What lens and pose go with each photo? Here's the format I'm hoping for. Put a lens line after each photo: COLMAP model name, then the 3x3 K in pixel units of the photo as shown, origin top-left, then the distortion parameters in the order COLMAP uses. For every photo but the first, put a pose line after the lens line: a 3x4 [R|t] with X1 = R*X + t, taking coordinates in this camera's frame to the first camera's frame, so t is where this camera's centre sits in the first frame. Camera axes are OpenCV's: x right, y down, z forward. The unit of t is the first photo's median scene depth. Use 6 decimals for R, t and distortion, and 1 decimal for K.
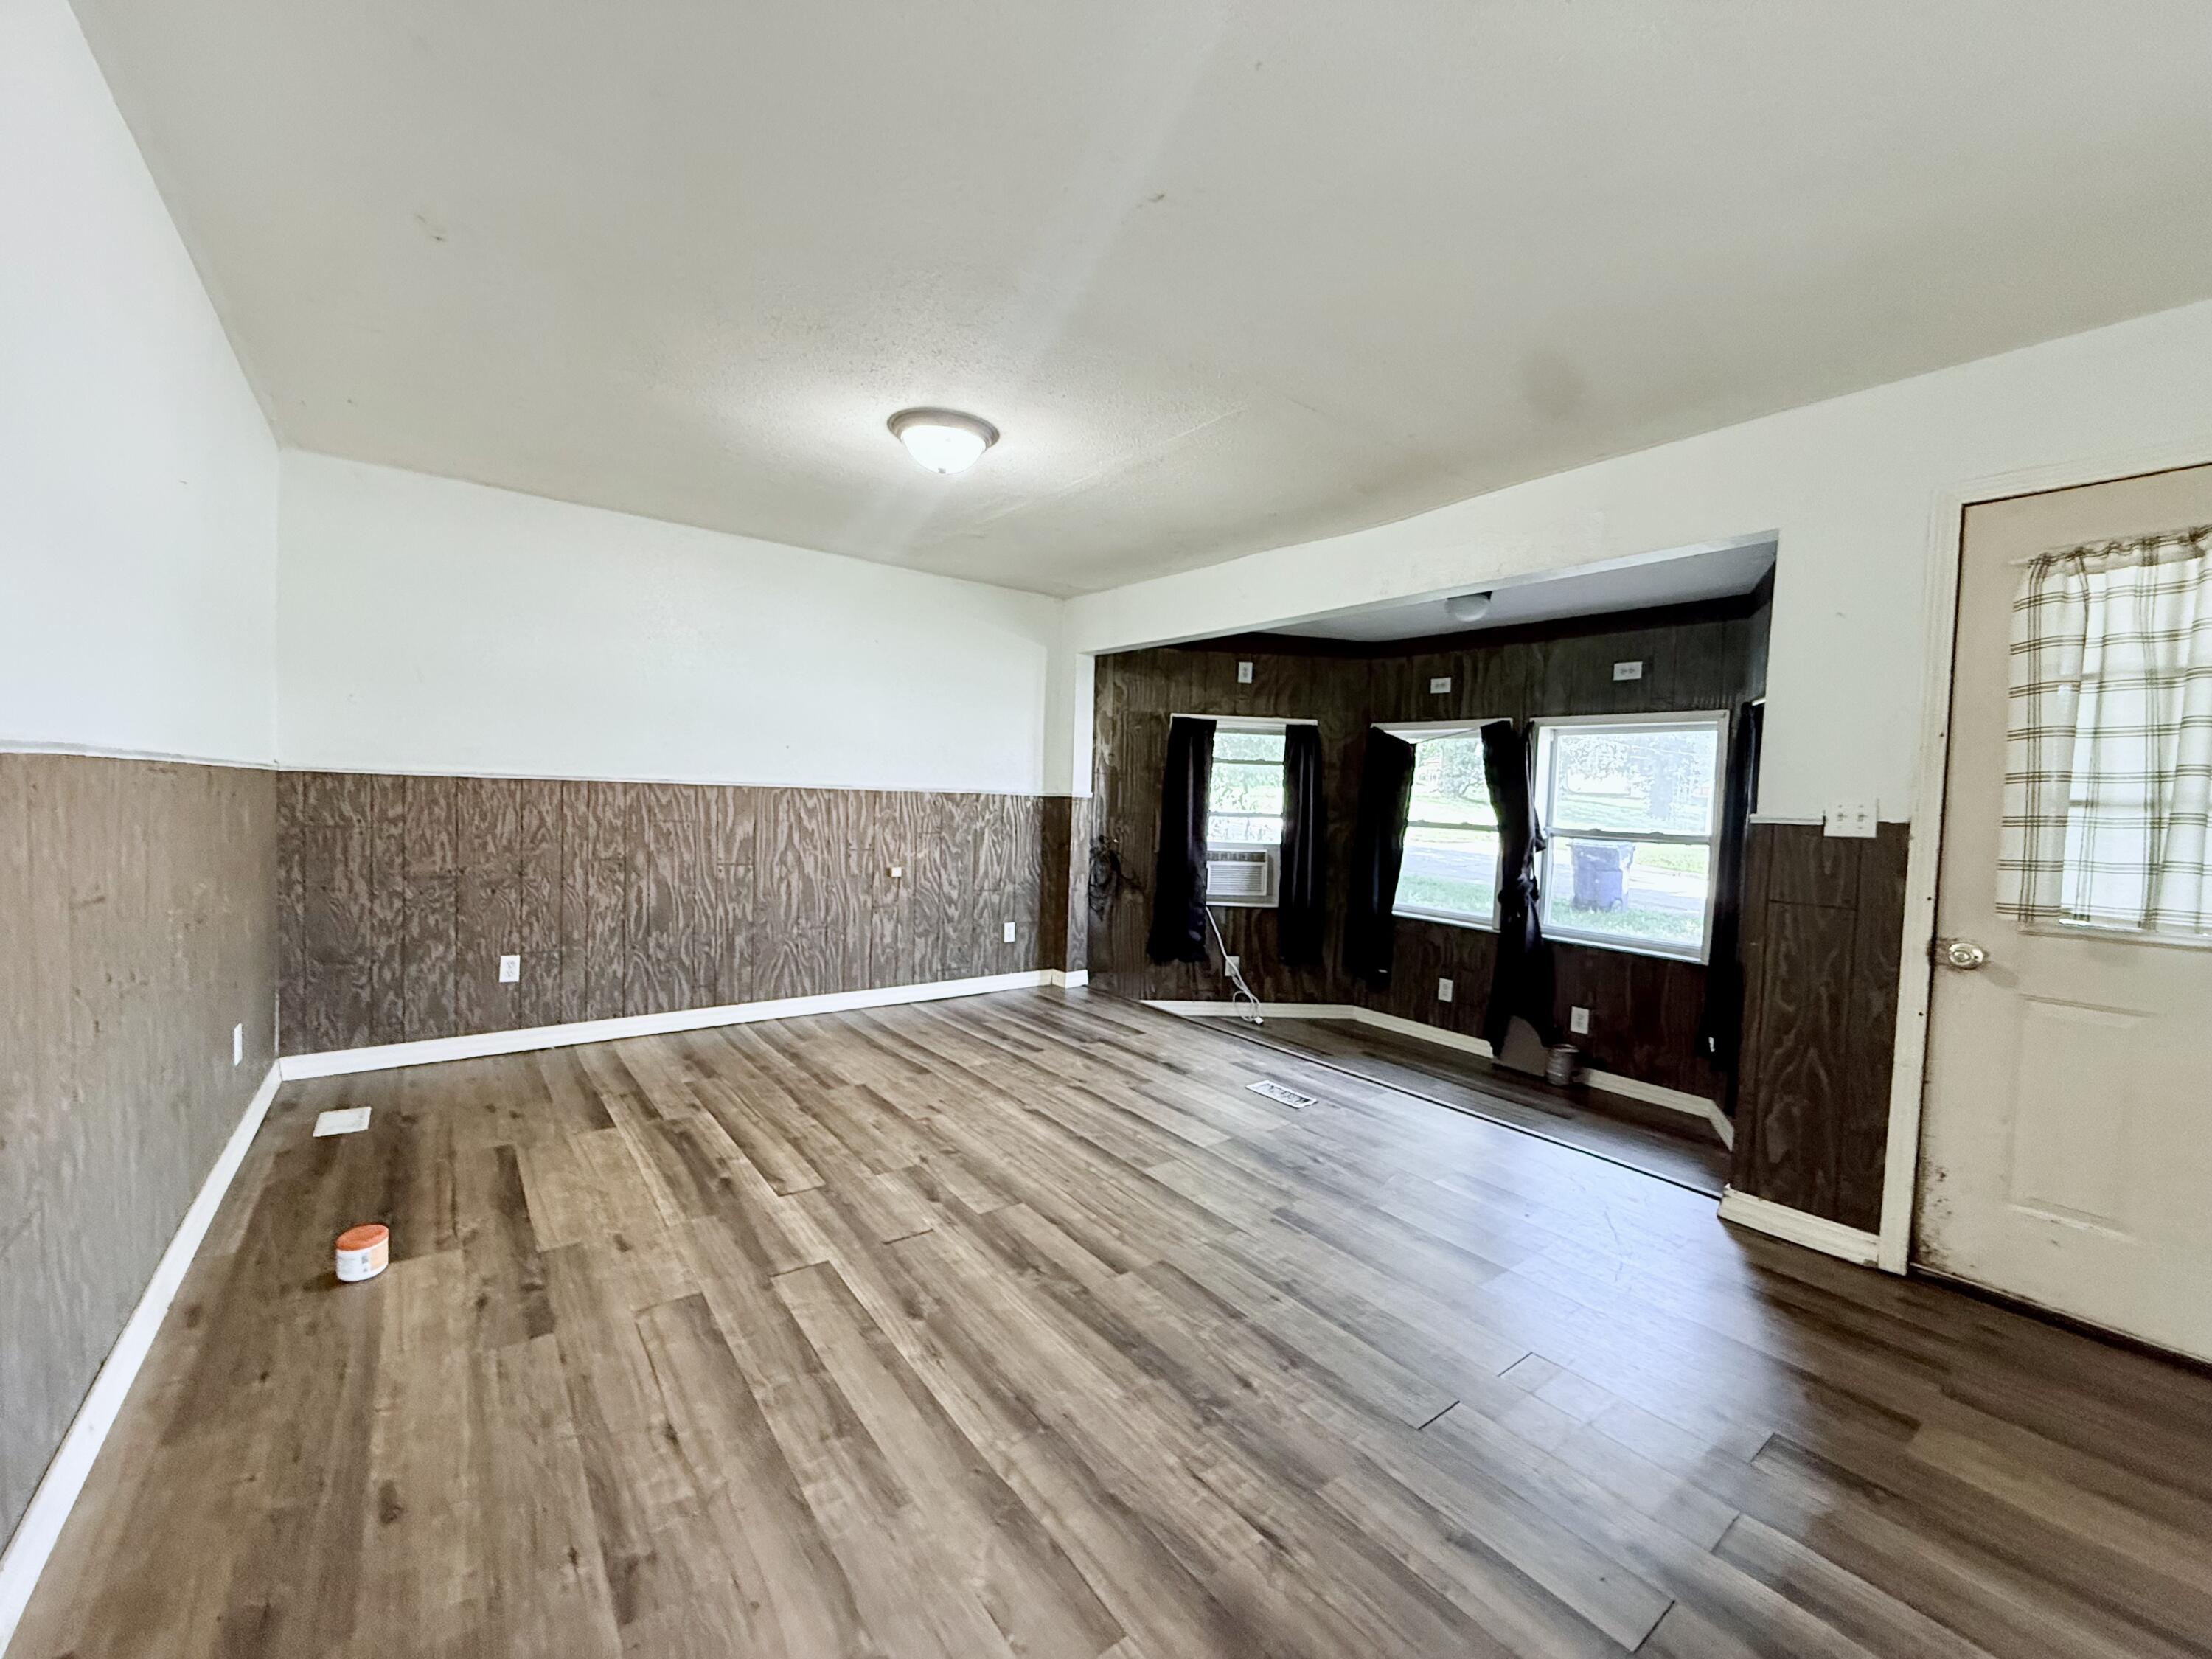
lens RADIAL K [[881.2, 0, 1099.4], [0, 881.2, 830.6], [0, 0, 1]] dist [-0.001661, -0.000337]
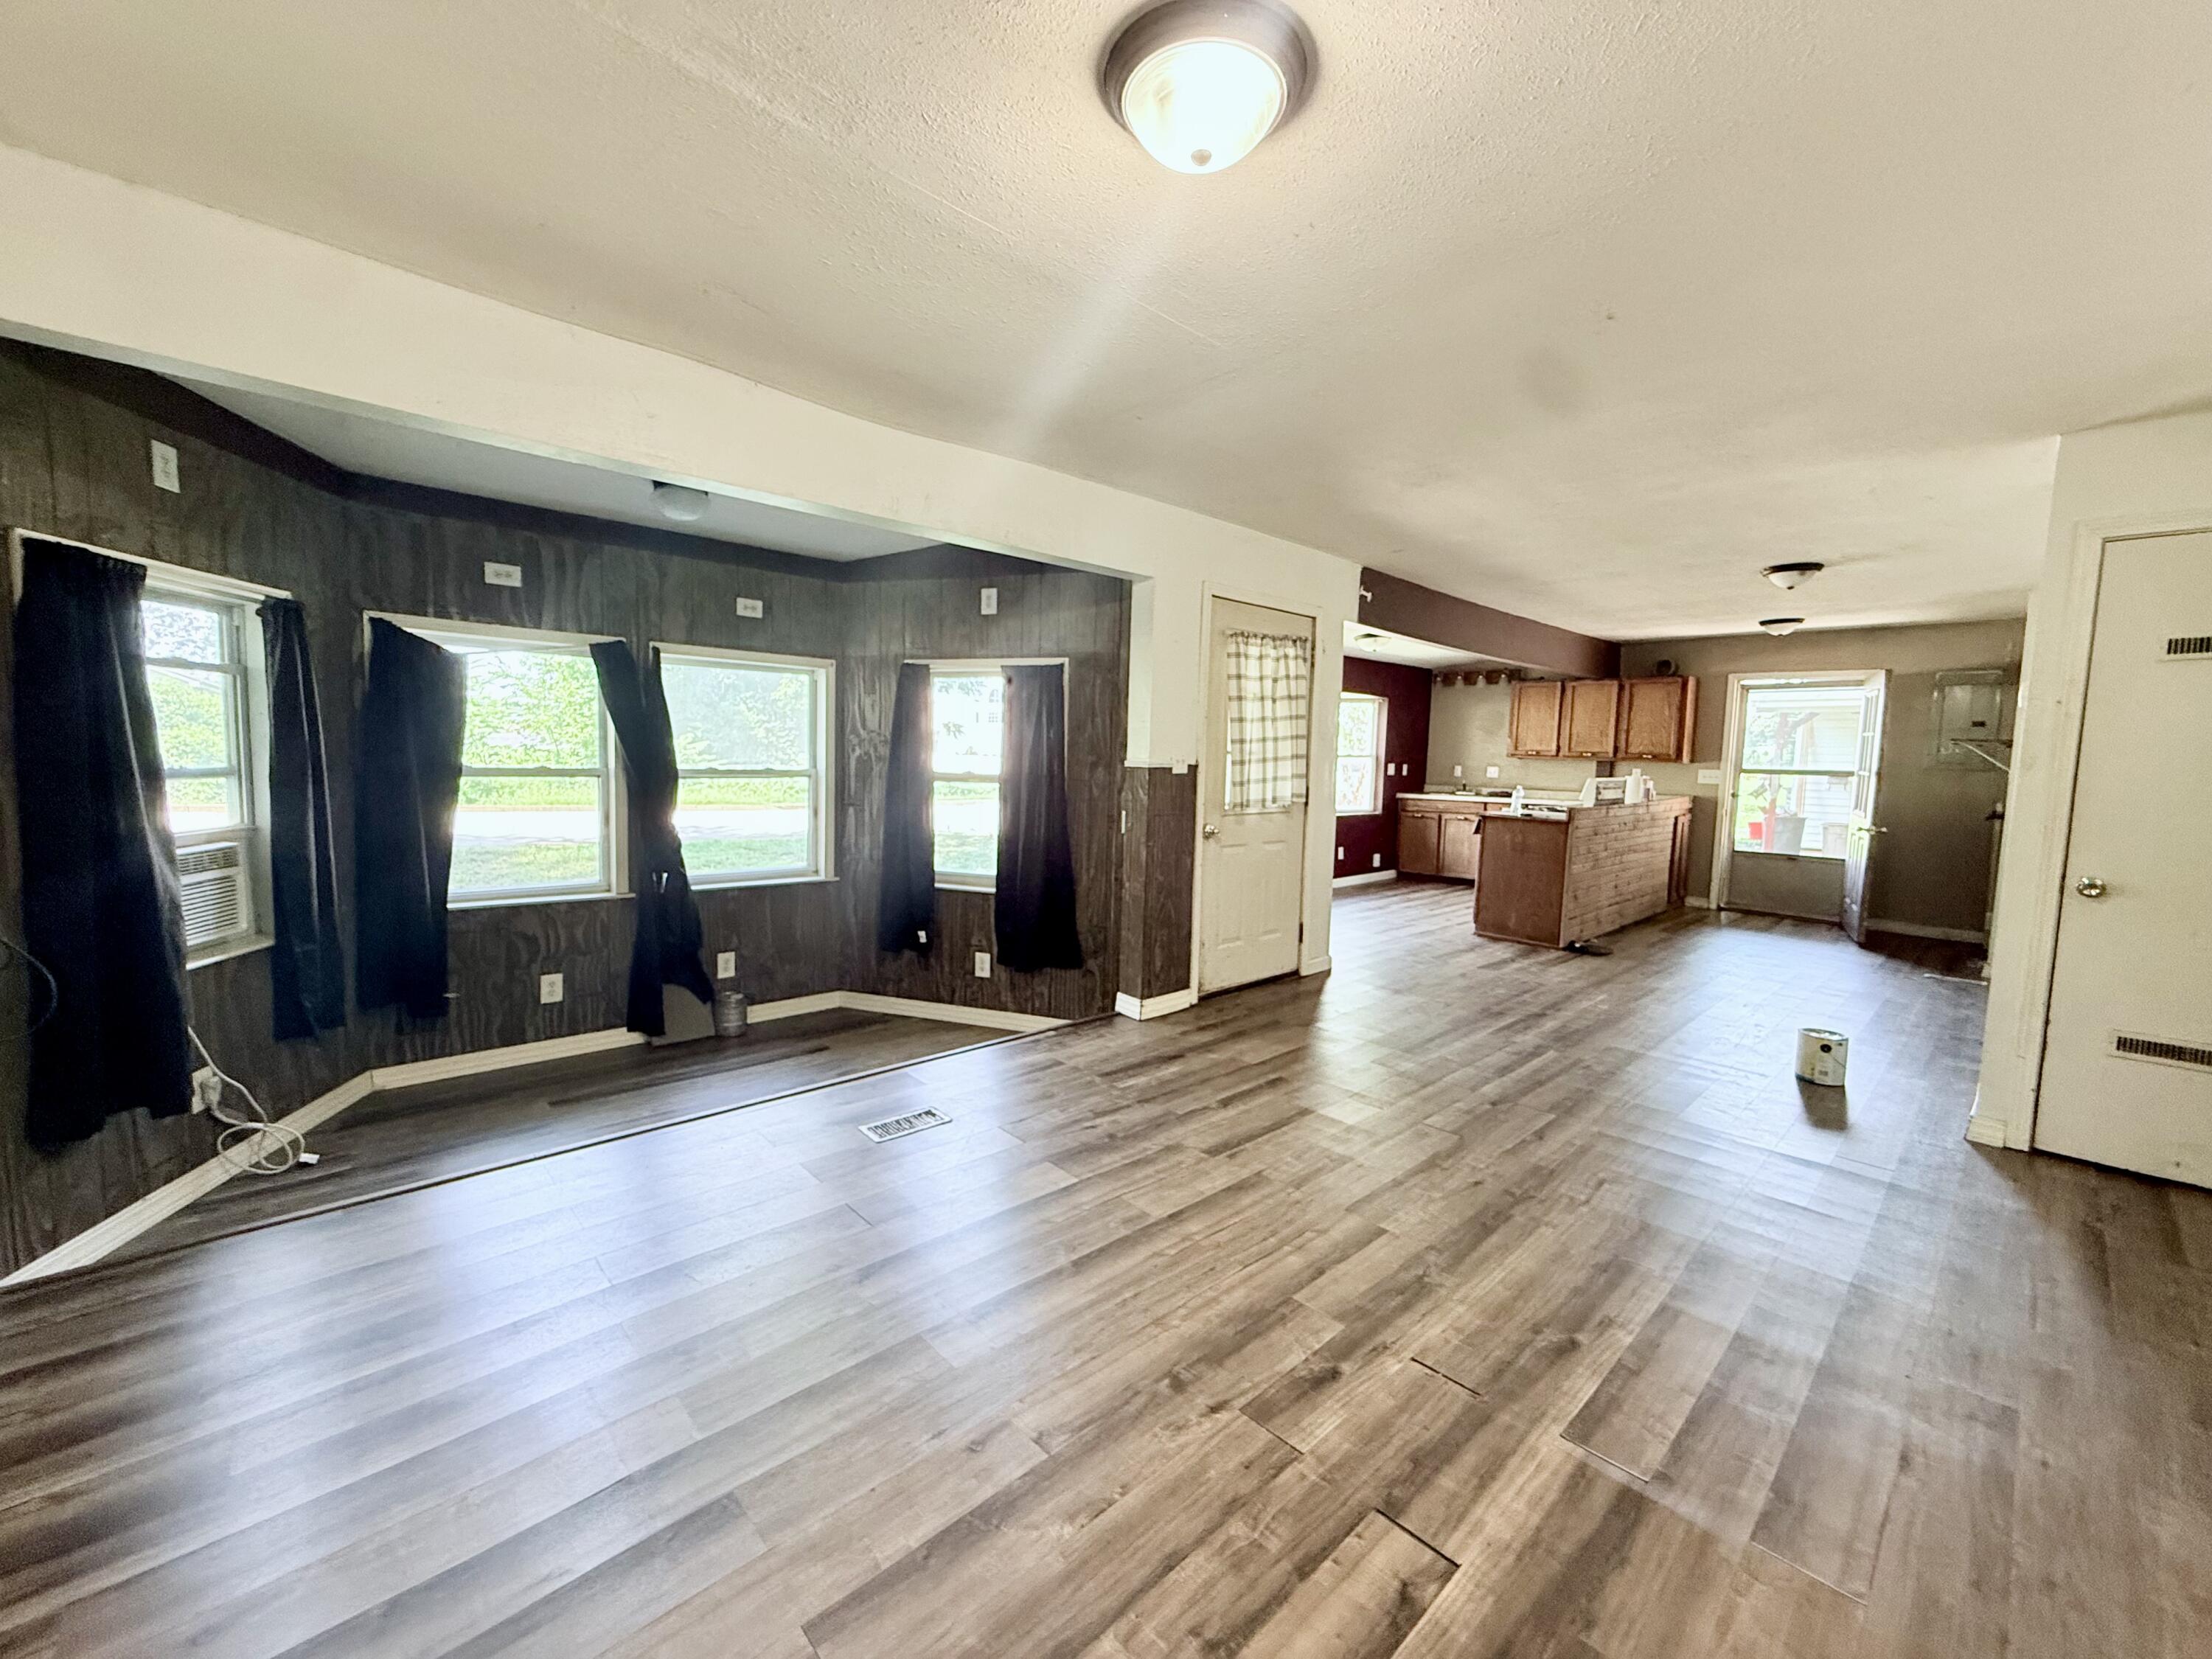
lens RADIAL K [[881.2, 0, 1104.6], [0, 881.2, 829.4], [0, 0, 1]] dist [-0.001661, -0.000337]
pose [[-0.100796, -0.128995, 0.986509, -0.456355], [0.009181, 0.991396, 0.130572, -0.059033], [-0.994865, 0.022219, -0.098745, 0.703953]]
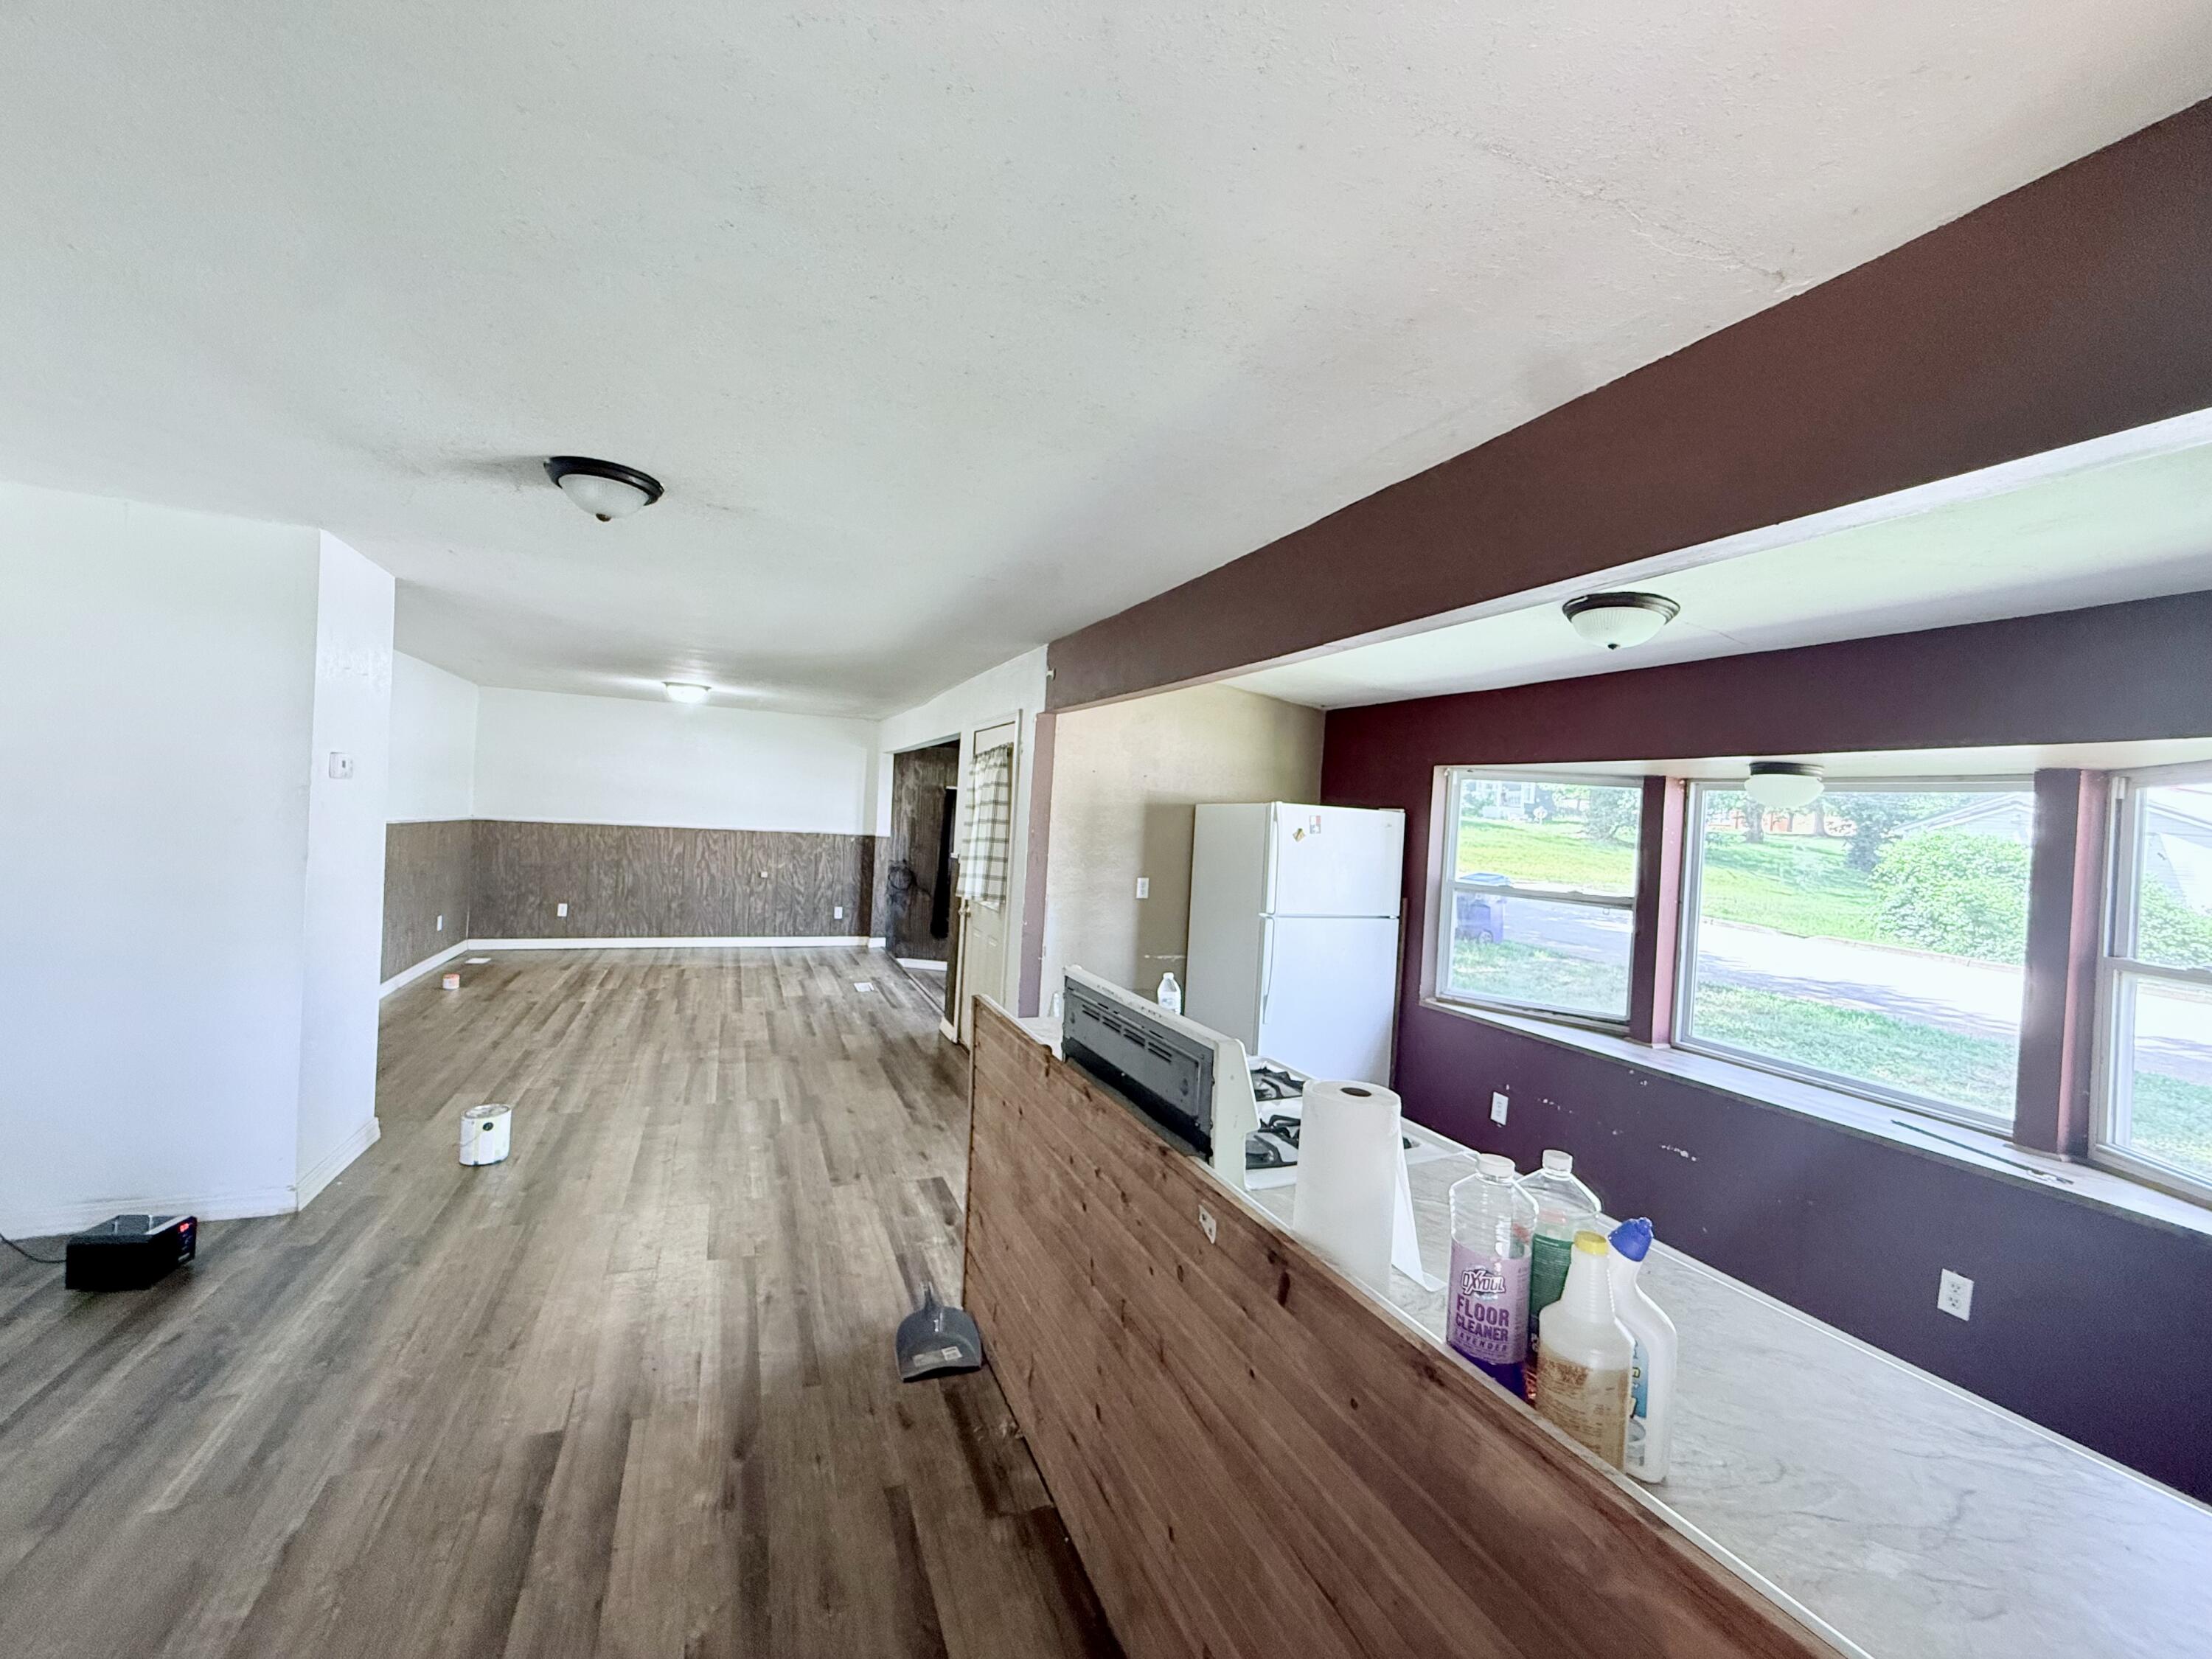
lens RADIAL K [[881.2, 0, 1101.2], [0, 881.2, 823.6], [0, 0, 1]] dist [-0.001661, -0.000337]
pose [[0.968221, 0.019027, -0.249370, 0.971721], [-0.029866, 0.998763, -0.039751, -0.008408], [0.248305, 0.045935, 0.967592, -0.660377]]
